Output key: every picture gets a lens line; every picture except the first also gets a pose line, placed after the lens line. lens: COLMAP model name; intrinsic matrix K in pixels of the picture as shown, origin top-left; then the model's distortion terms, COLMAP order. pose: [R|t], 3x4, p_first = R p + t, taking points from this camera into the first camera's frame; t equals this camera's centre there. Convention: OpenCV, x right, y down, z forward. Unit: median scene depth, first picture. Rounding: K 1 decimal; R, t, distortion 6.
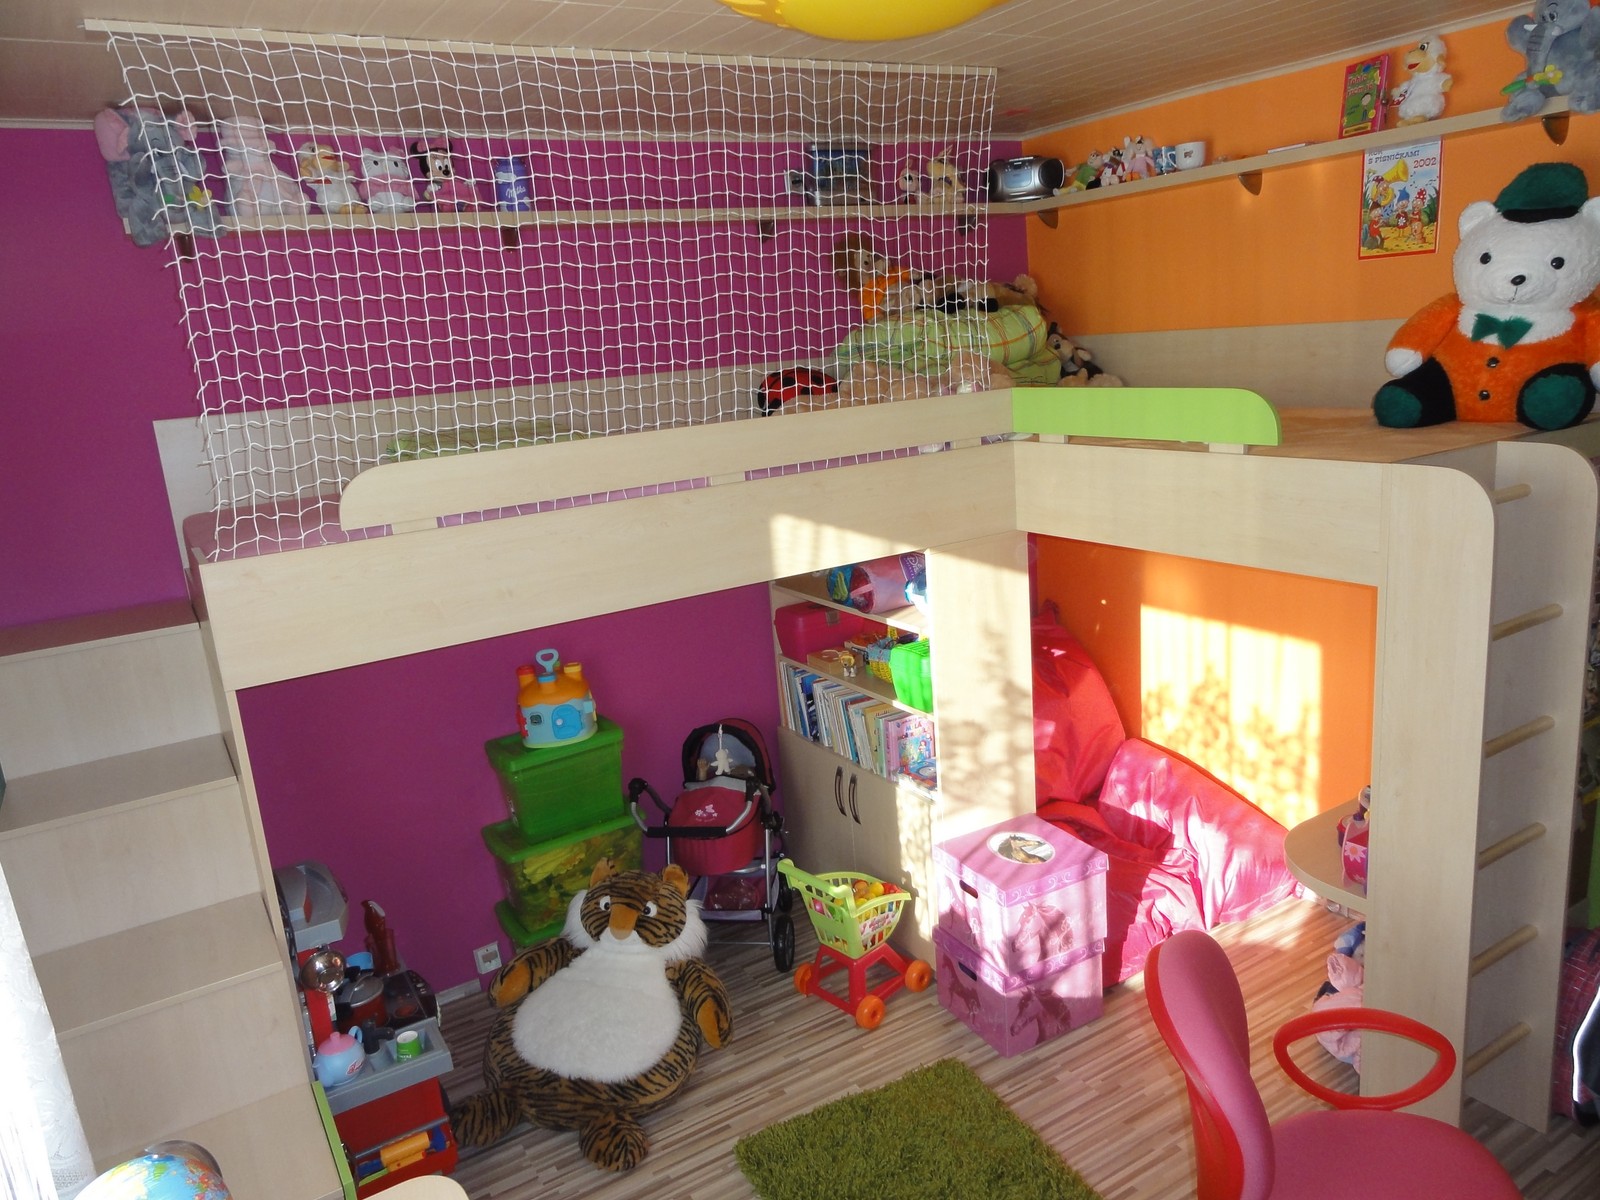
lens RADIAL K [[1128.8, 0, 802.3], [0, 1128.8, 595.9], [0, 0, 1]] dist [-0.003355, 0.004004]
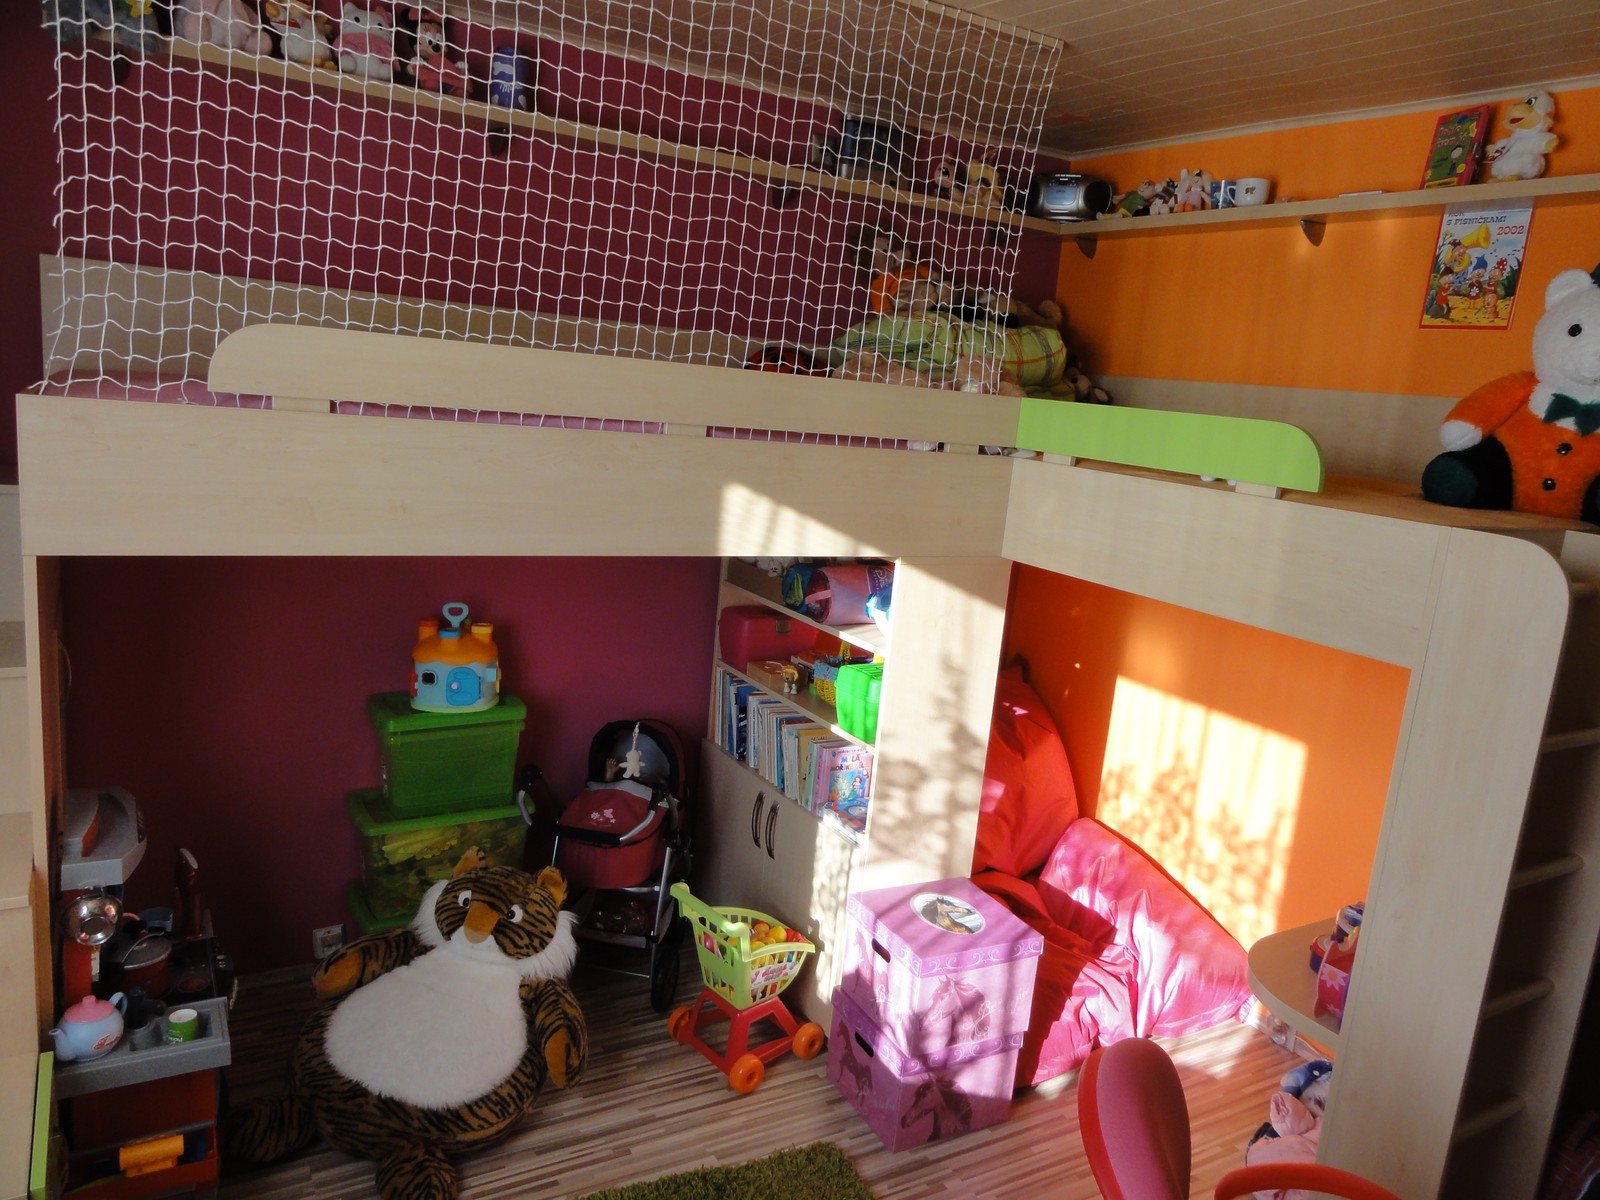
lens RADIAL K [[1128.8, 0, 802.8], [0, 1128.8, 599.2], [0, 0, 1]] dist [-0.003355, 0.004004]
pose [[0.985076, 0.170270, 0.025159, 0.020220], [-0.169135, 0.984701, -0.041912, 0.039921], [-0.031911, 0.037031, 0.998804, 0.122643]]
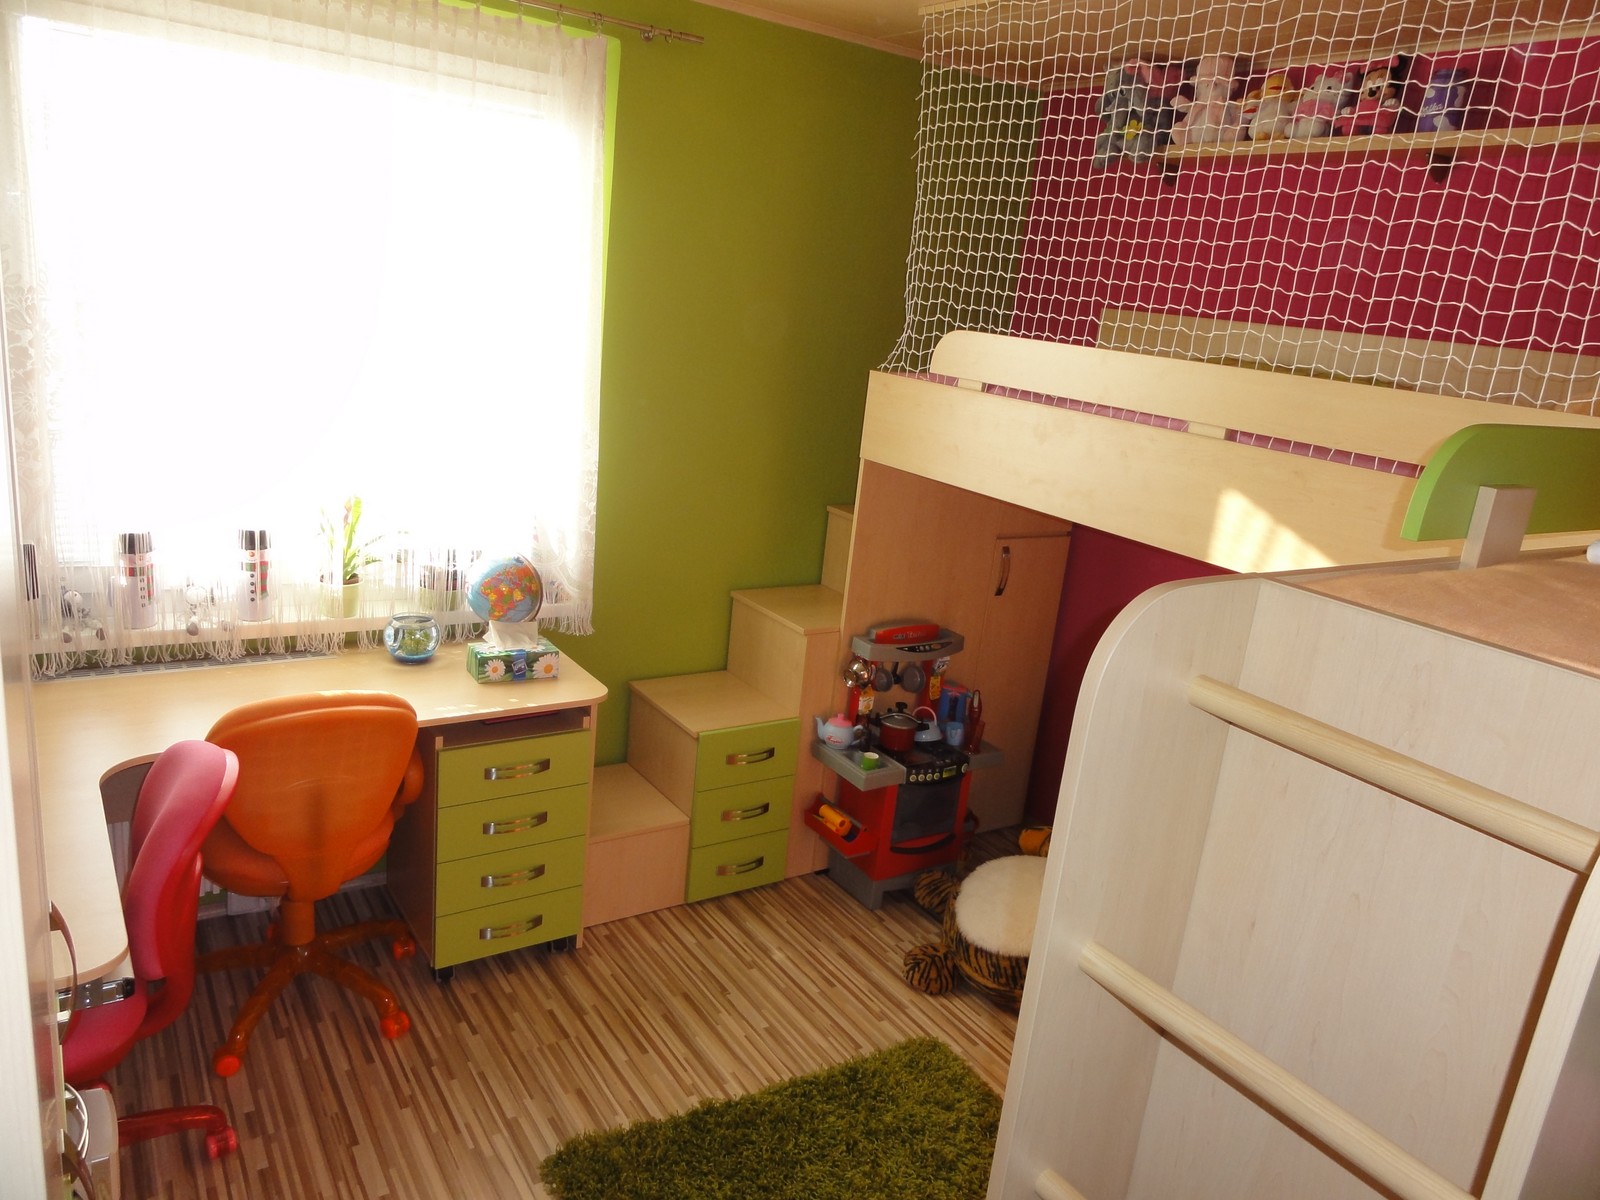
lens RADIAL K [[1128.8, 0, 800.5], [0, 1128.8, 600.4], [0, 0, 1]] dist [-0.003355, 0.004004]
pose [[0.027564, 0.343812, -0.938634, 0.700935], [-0.333948, 0.888210, 0.315535, -0.140635], [0.942188, 0.304758, 0.139298, 0.558693]]
